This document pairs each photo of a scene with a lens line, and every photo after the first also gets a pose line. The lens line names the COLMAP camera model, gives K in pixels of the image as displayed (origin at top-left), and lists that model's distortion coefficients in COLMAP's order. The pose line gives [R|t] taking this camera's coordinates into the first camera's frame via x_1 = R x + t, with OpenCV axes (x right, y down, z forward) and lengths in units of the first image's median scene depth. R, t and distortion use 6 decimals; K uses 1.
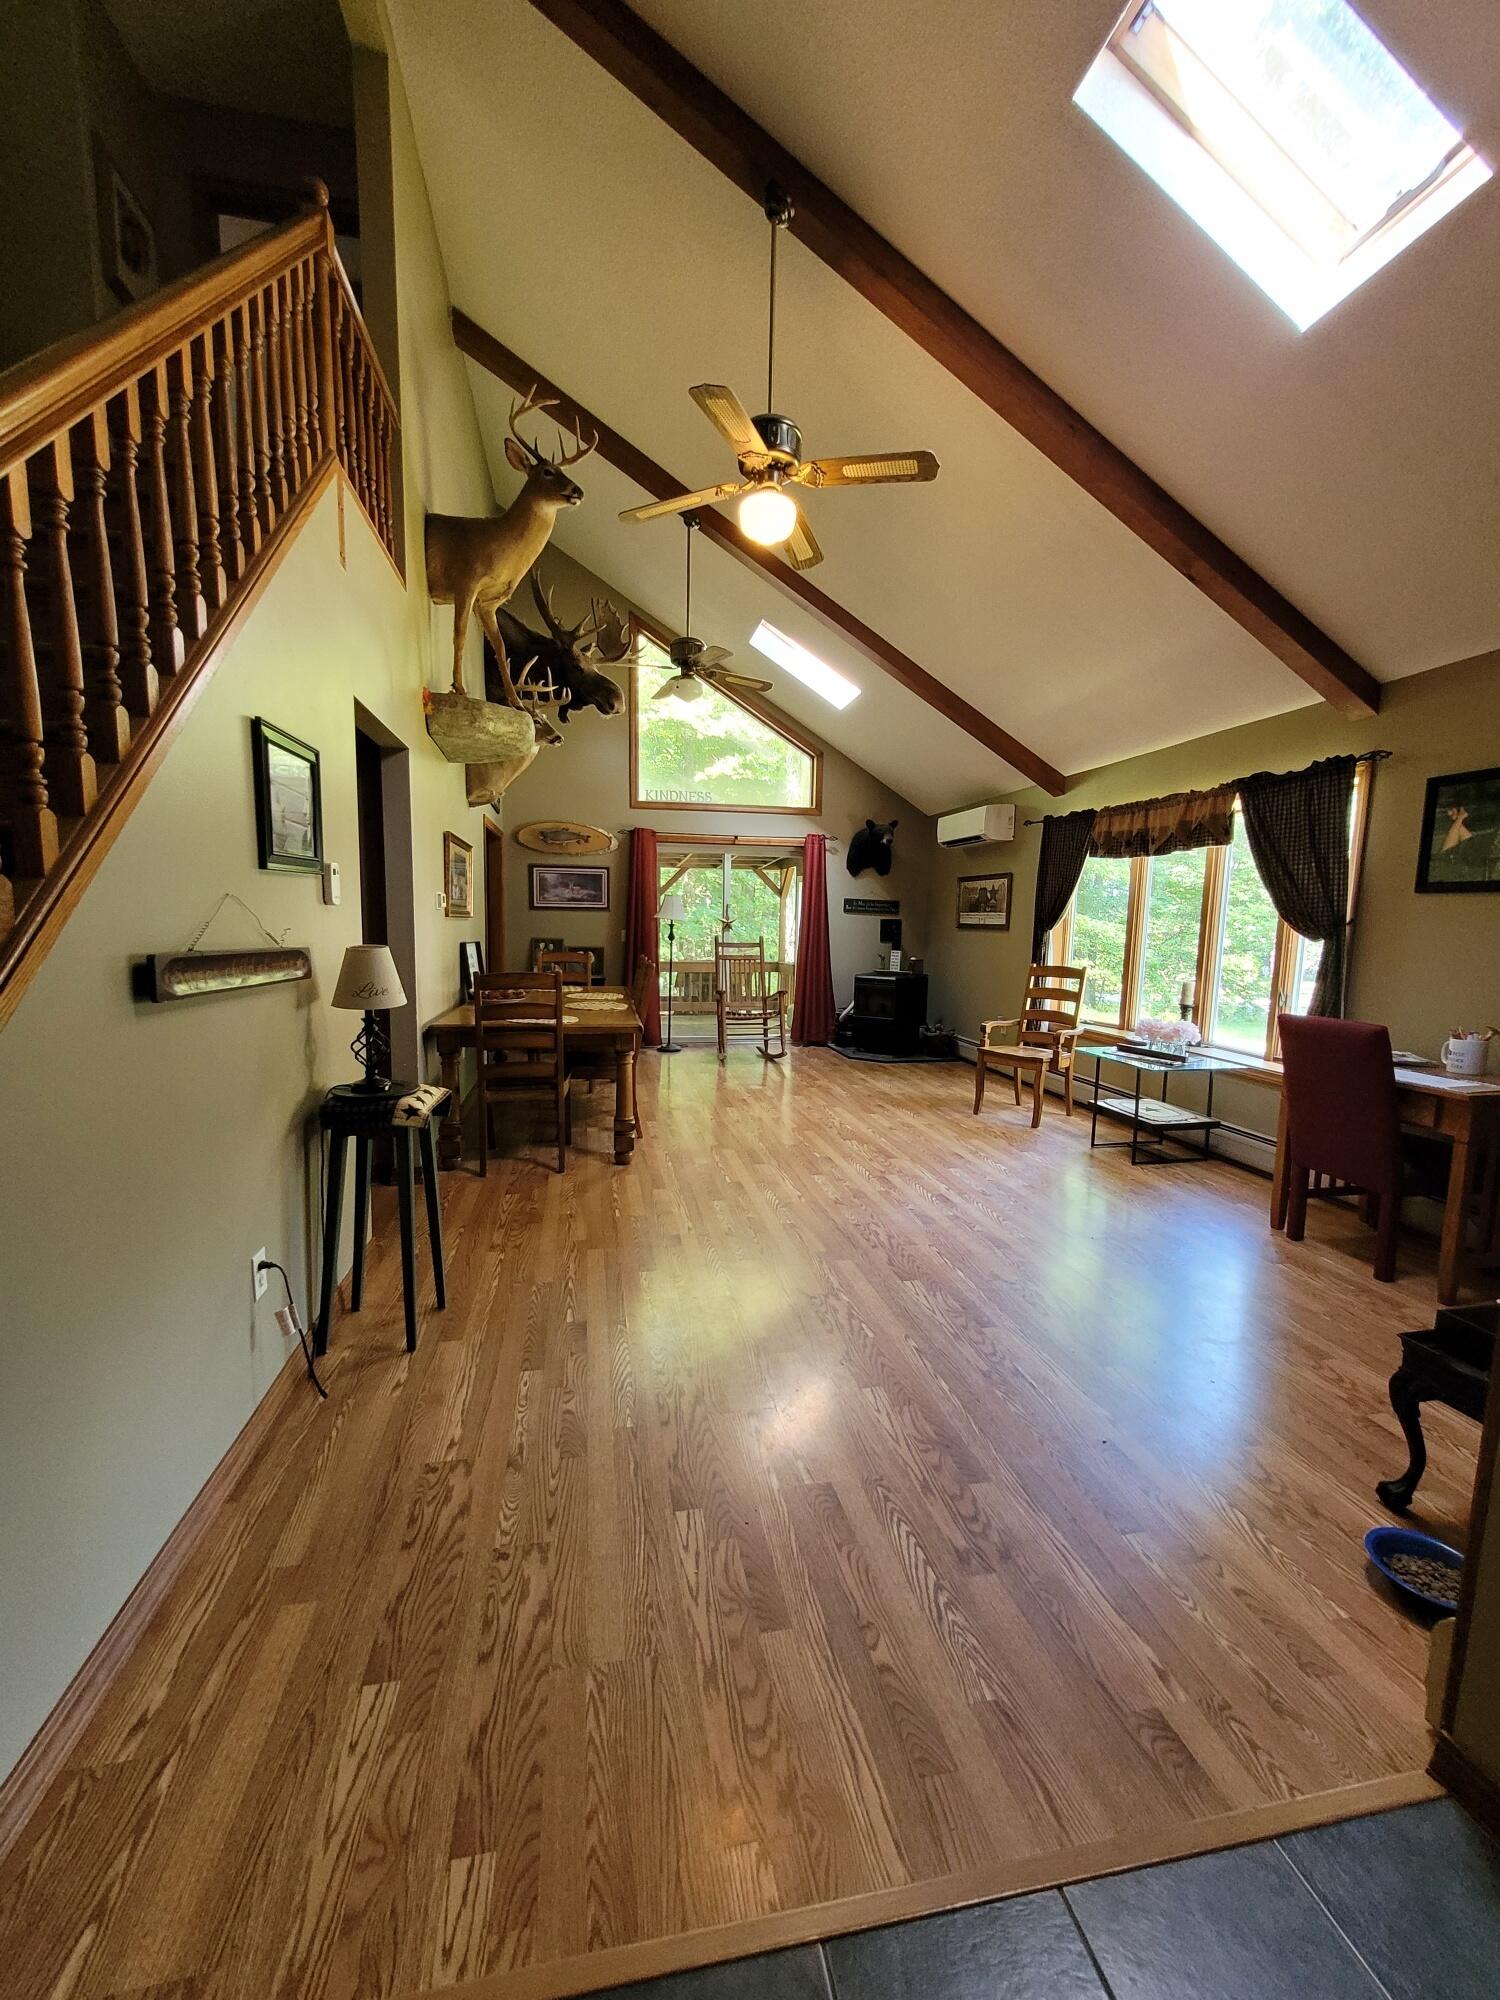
lens RADIAL K [[781.3, 0, 737.3], [0, 781.3, 1010.3], [0, 0, 1]] dist [0.005576, -0.001314]
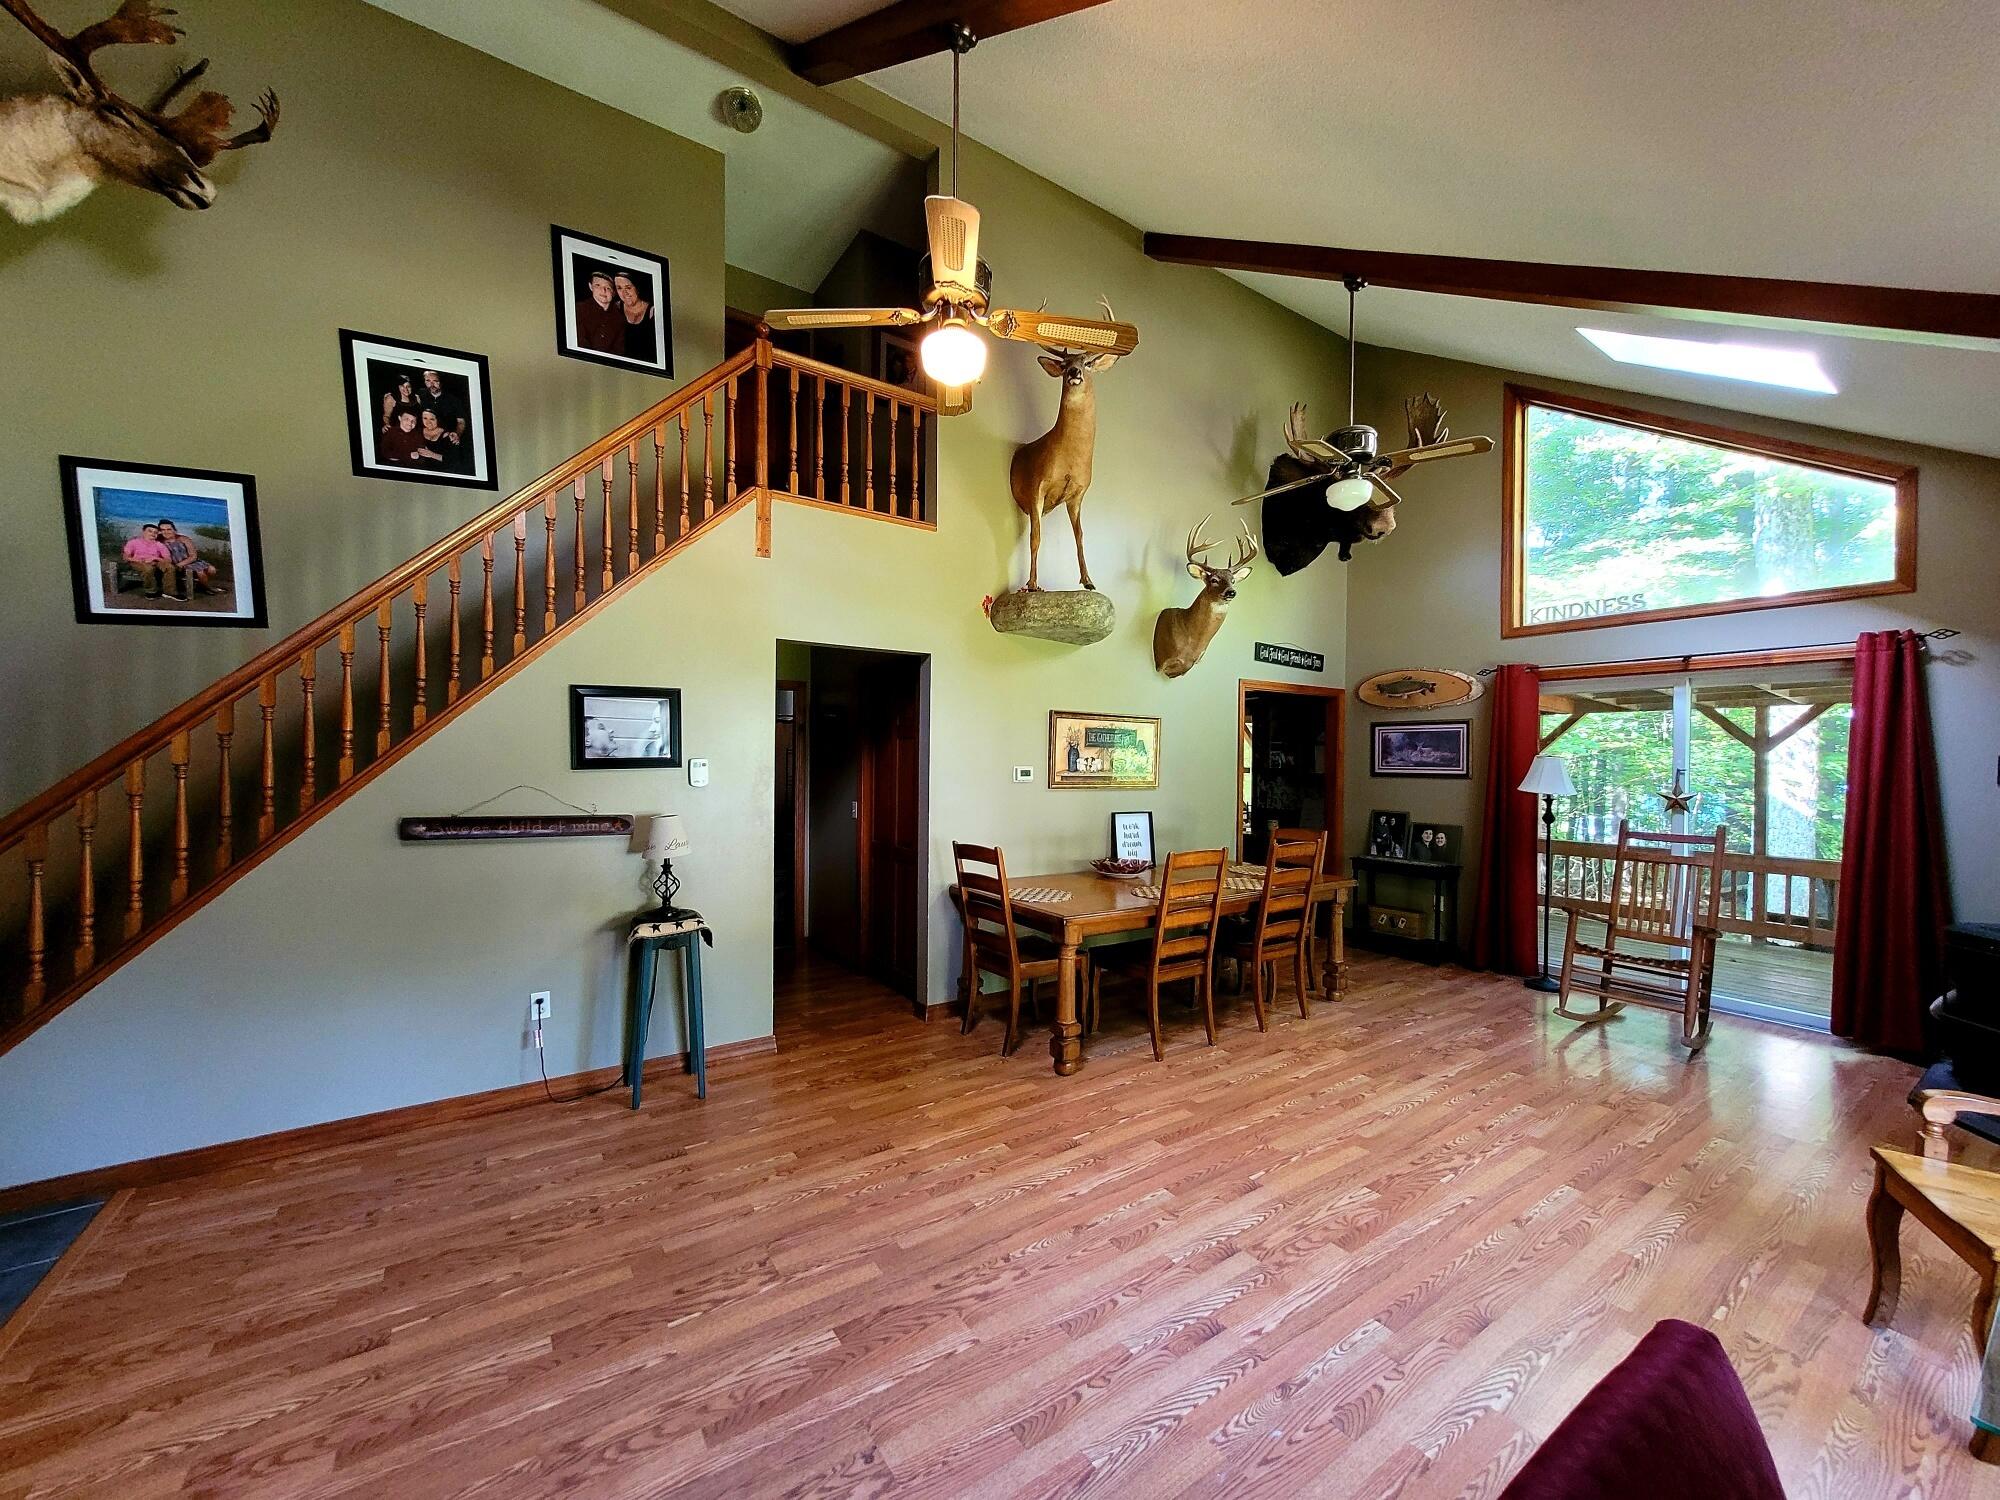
lens RADIAL K [[781.3, 0, 1010.6], [0, 781.3, 766.4], [0, 0, 1]] dist [0.005576, -0.001314]
pose [[0.402635, -0.003920, -0.915352, 0.572878], [-0.109274, 0.992634, -0.052317, -0.085021], [0.908815, 0.121089, 0.399241, 0.498270]]
